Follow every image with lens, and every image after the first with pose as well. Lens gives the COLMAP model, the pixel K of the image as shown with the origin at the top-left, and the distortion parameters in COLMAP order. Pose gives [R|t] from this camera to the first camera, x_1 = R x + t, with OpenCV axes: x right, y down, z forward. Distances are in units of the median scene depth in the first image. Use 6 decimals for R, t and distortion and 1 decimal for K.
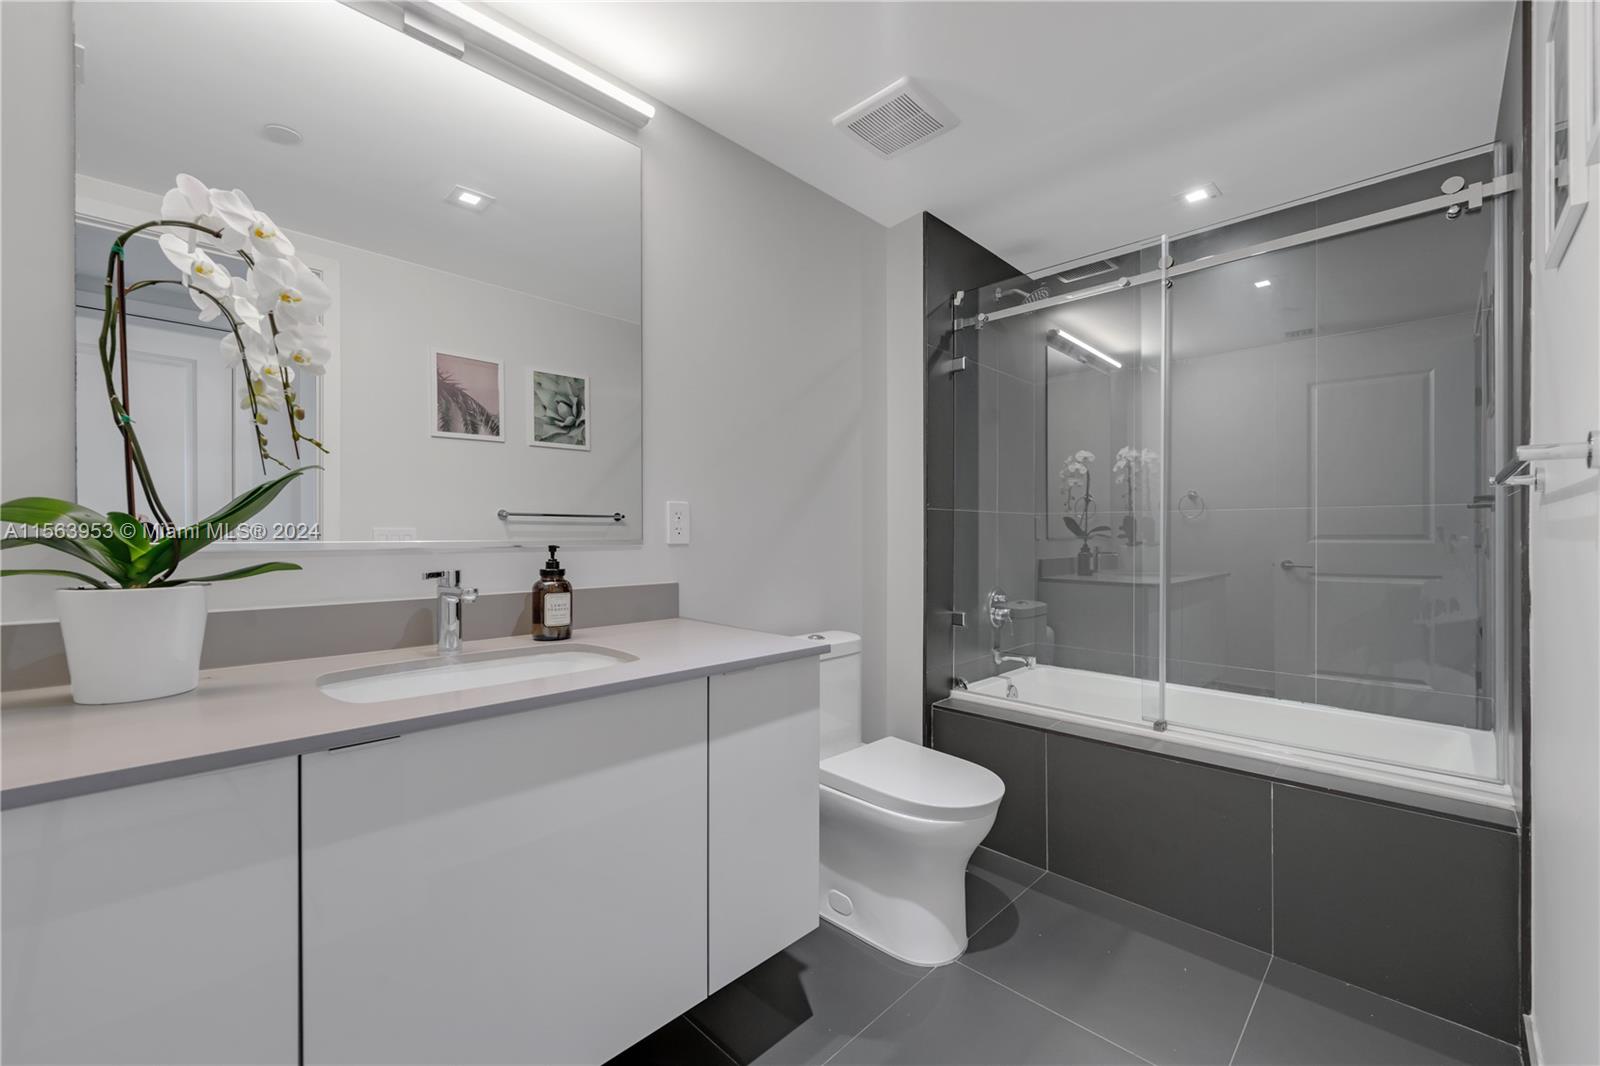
lens RADIAL K [[648.4, 0, 800.0], [0, 648.4, 533.0], [0, 0, 1]] dist [0.001275, 0.000076]
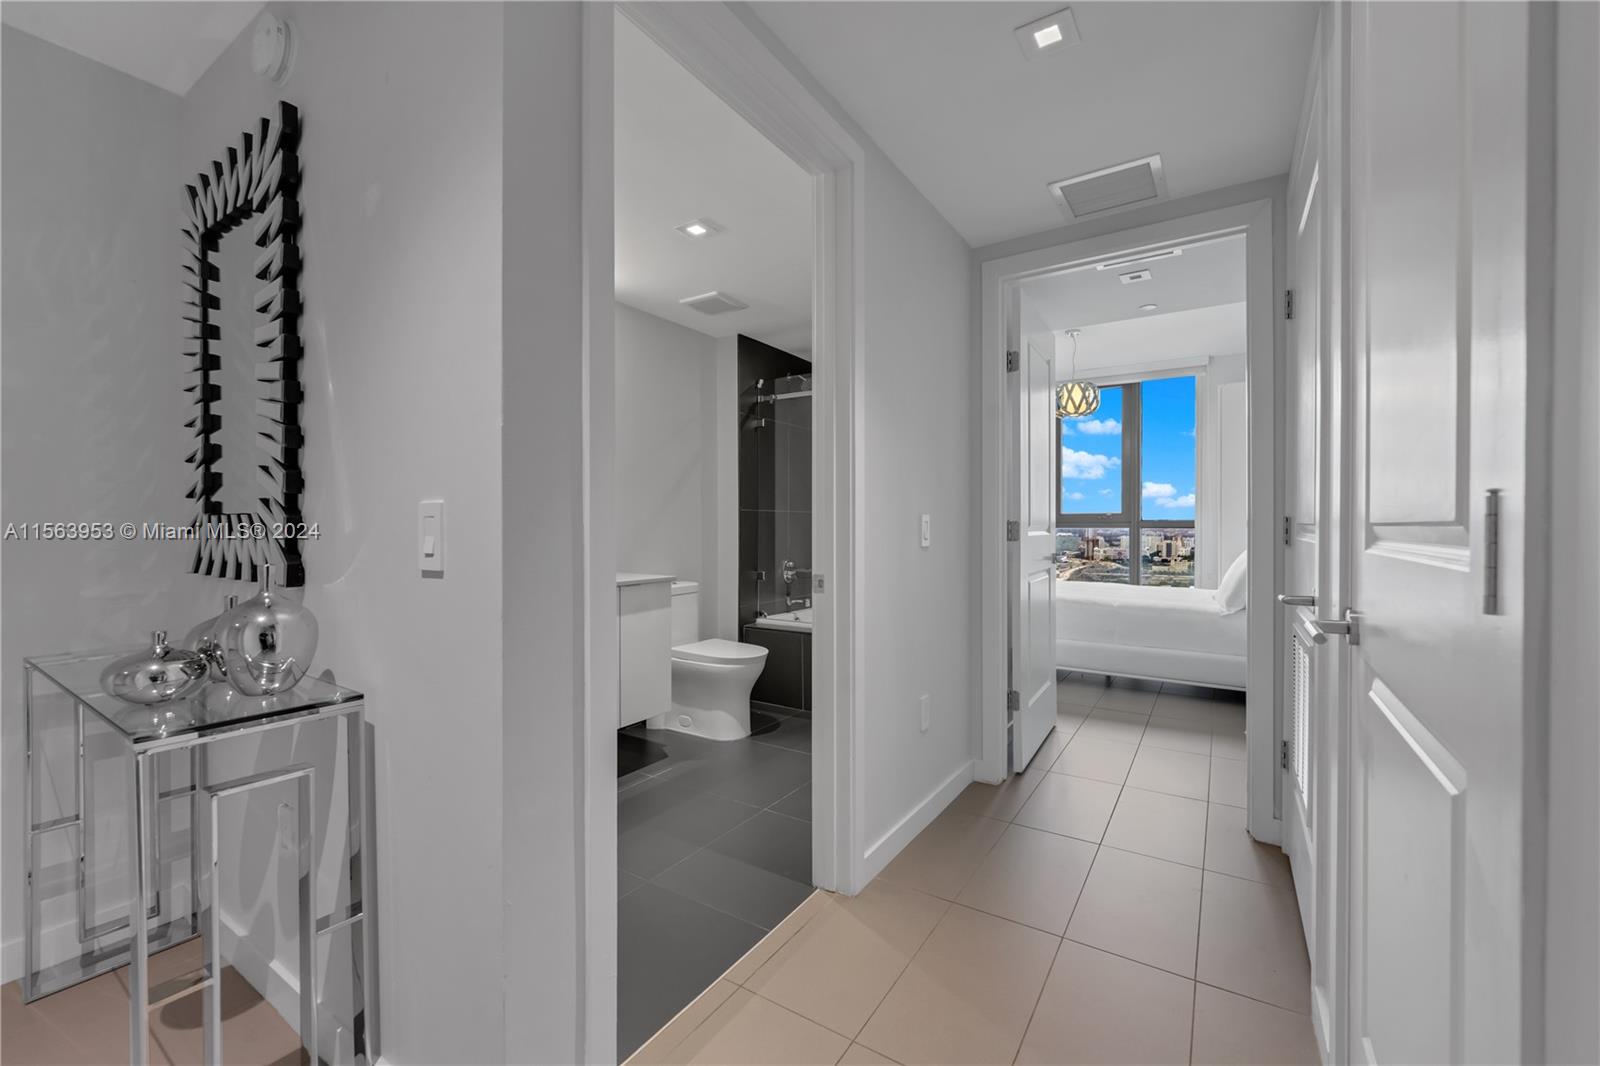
lens RADIAL K [[648.4, 0, 800.0], [0, 648.4, 533.0], [0, 0, 1]] dist [0.001275, 0.000076]
pose [[0.980442, -0.002360, 0.196793, 0.015521], [-0.000179, 0.999917, 0.012885, 0.000974], [-0.196807, -0.012668, 0.980360, -0.661401]]
